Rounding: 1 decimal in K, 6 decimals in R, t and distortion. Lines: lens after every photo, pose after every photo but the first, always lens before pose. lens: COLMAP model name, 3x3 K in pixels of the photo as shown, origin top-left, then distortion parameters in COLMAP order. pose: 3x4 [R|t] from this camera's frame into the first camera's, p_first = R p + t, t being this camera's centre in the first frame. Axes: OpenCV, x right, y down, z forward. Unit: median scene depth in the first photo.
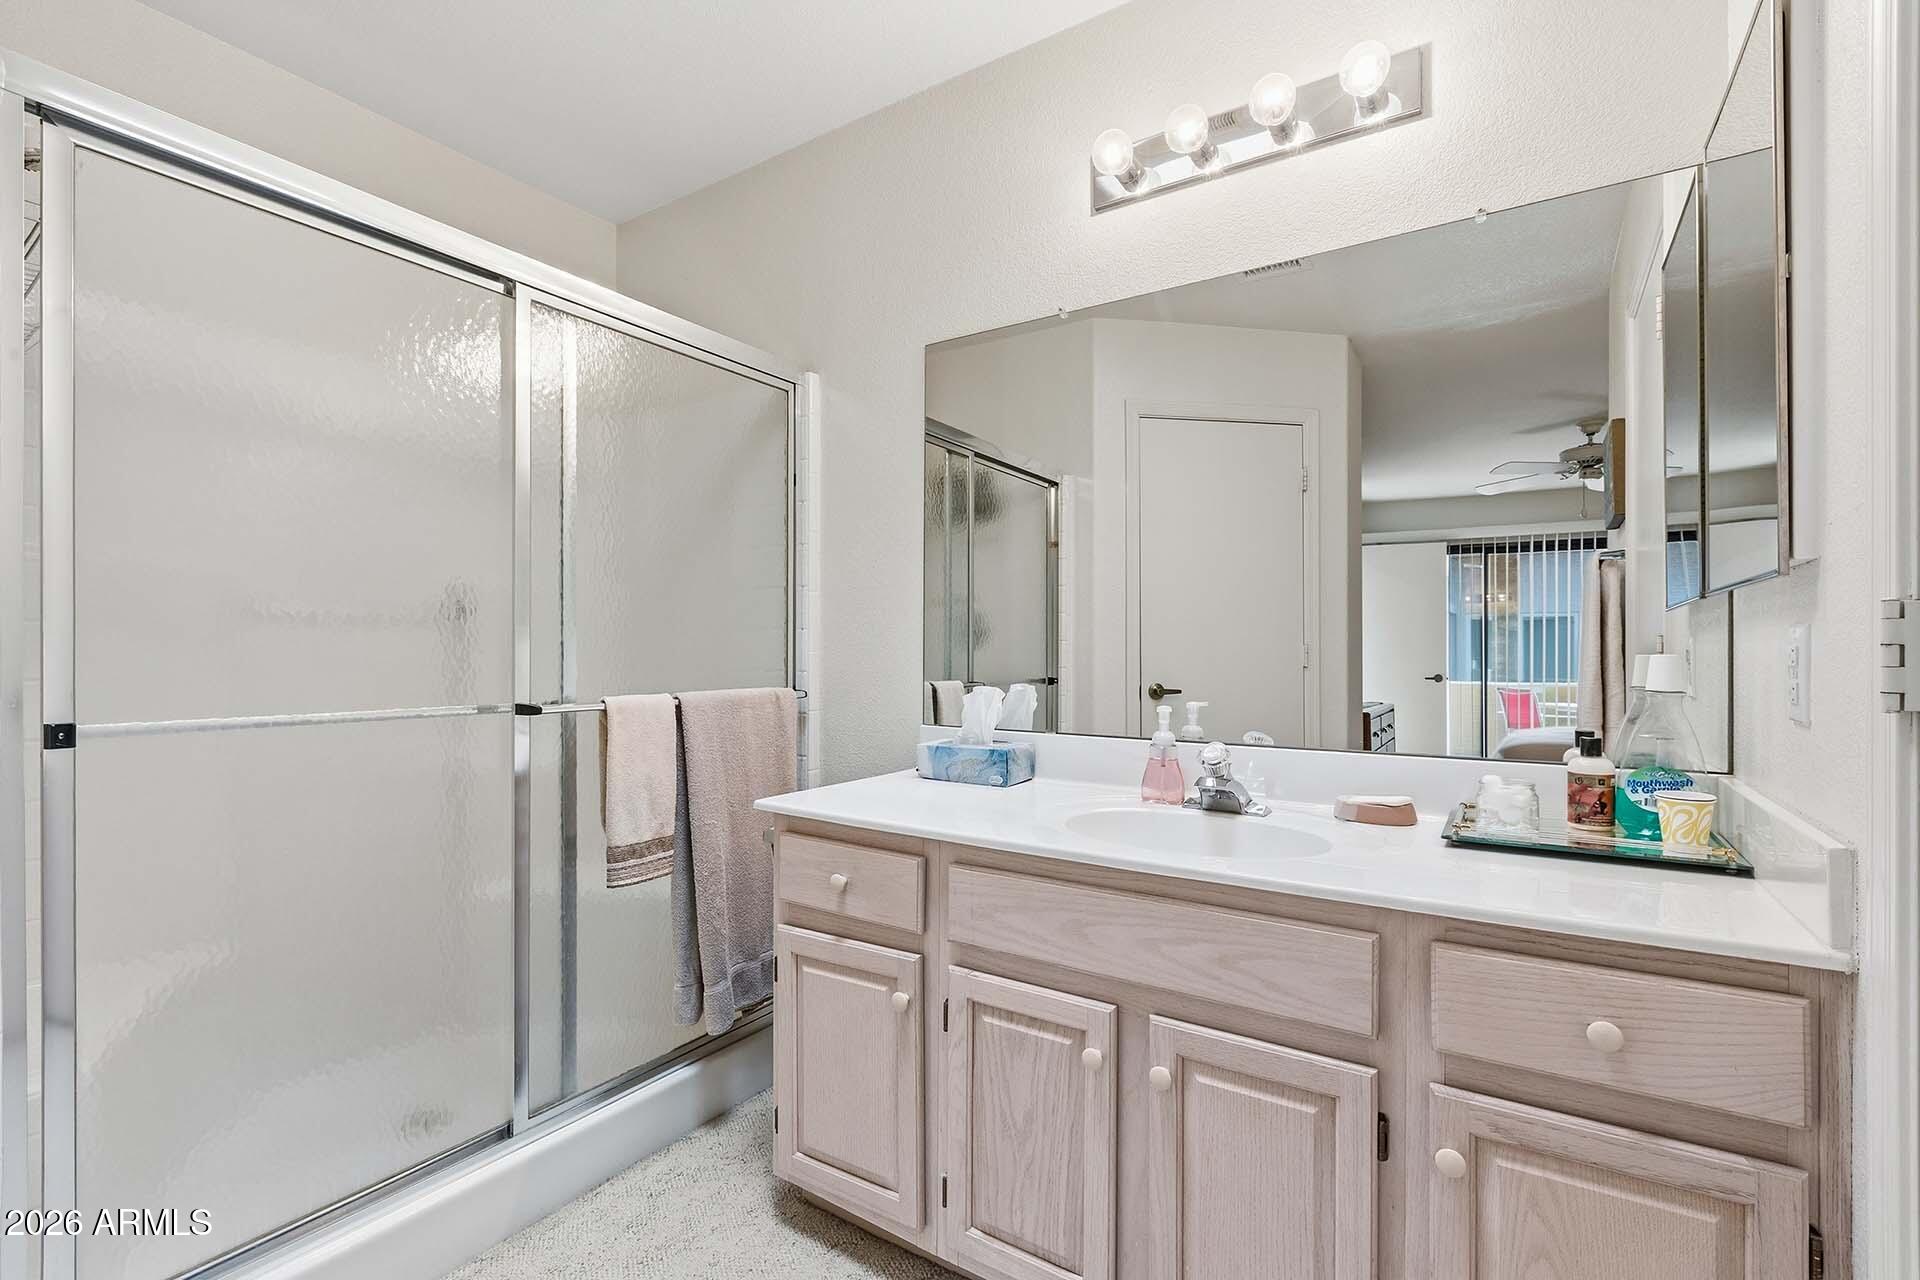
lens RADIAL K [[873.1, 0, 957.9], [0, 873.1, 649.3], [0, 0, 1]] dist [-0.001134, -0.001057]
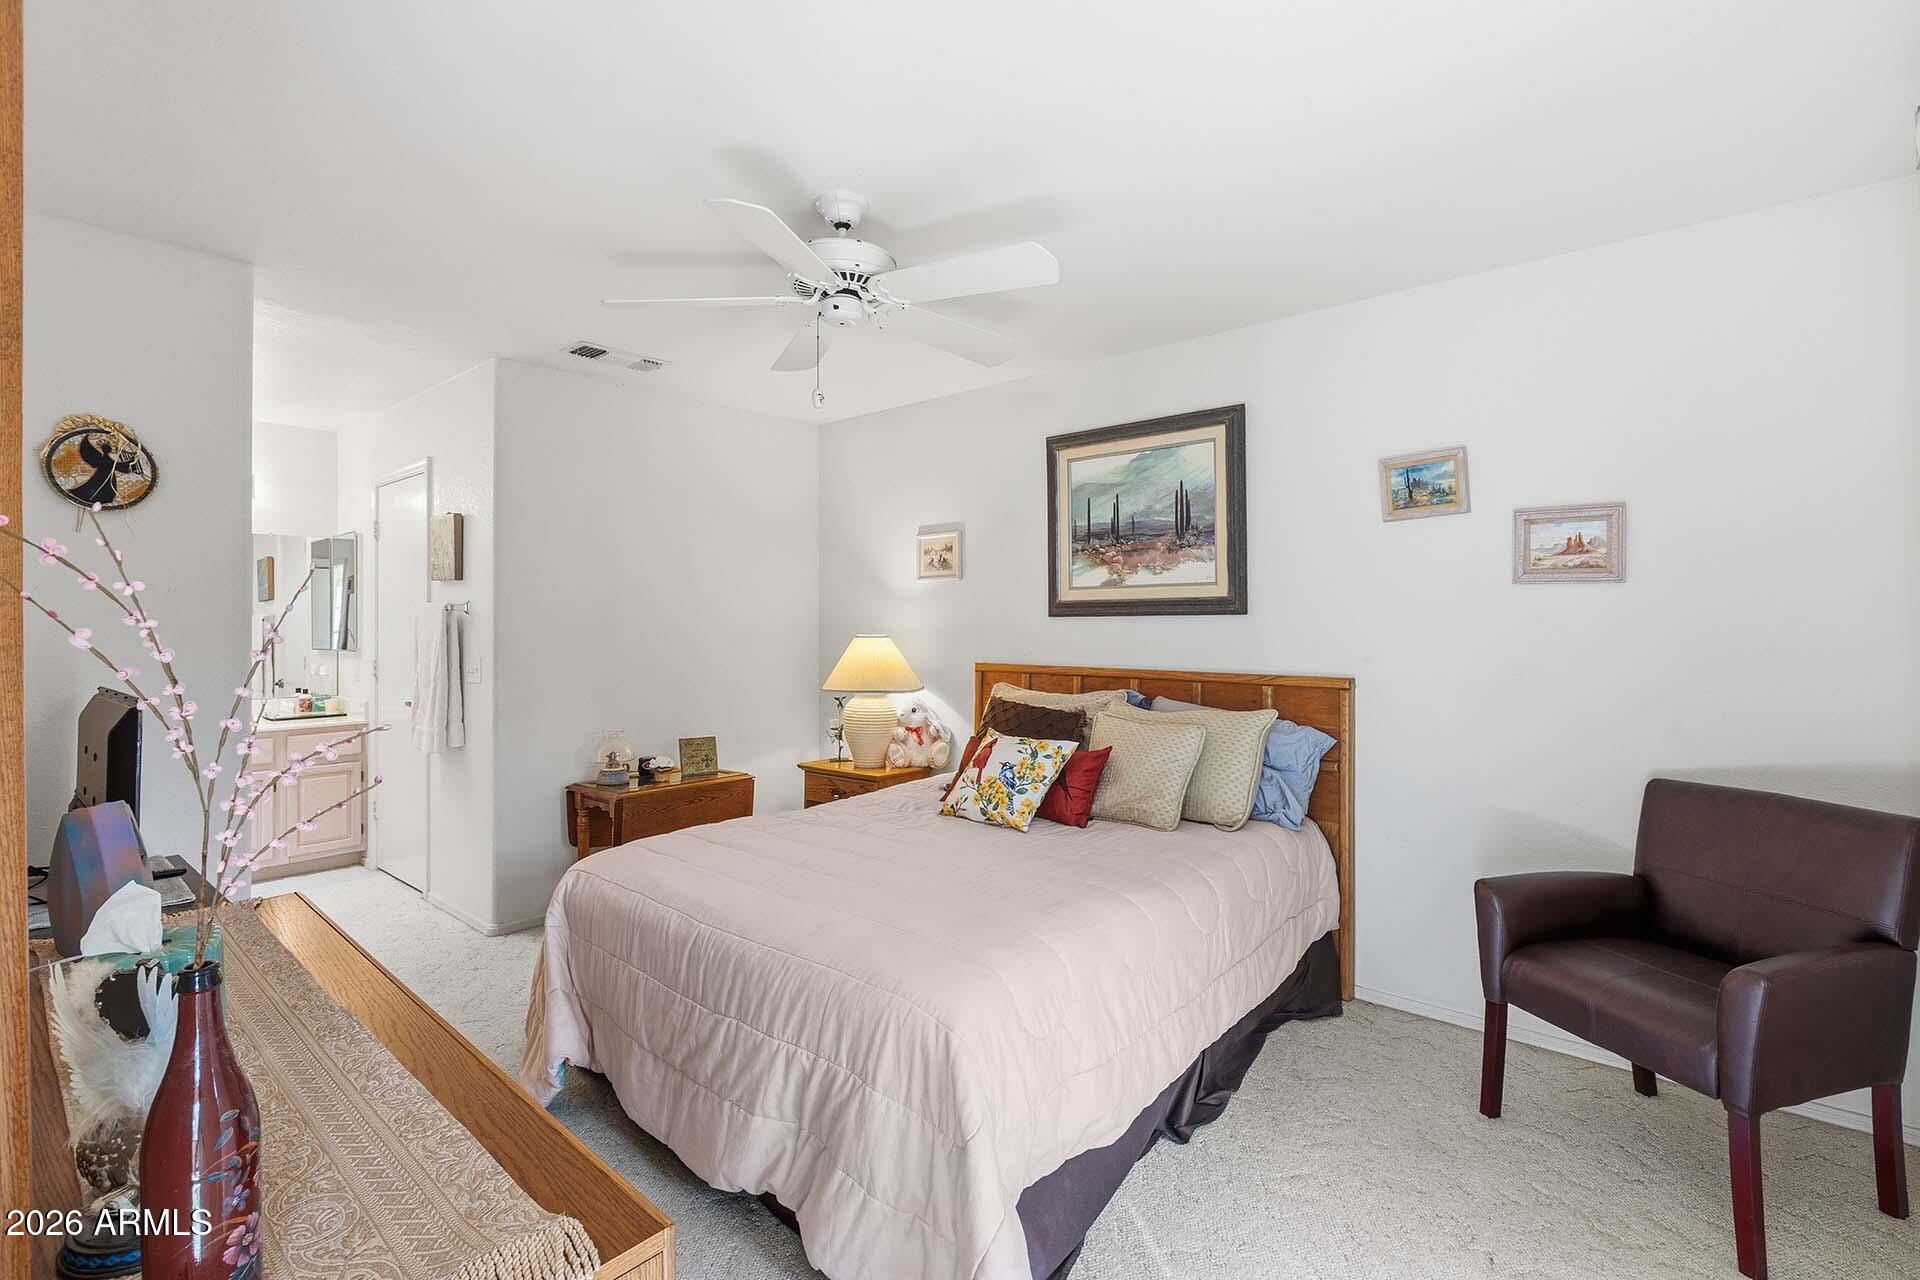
lens RADIAL K [[873.1, 0, 959.0], [0, 873.1, 638.3], [0, 0, 1]] dist [-0.001134, -0.001057]
pose [[0.128774, -0.001582, 0.991673, -2.784782], [-0.000422, 0.999999, 0.001651, -0.131484], [-0.991674, -0.000631, 0.128773, -2.405898]]
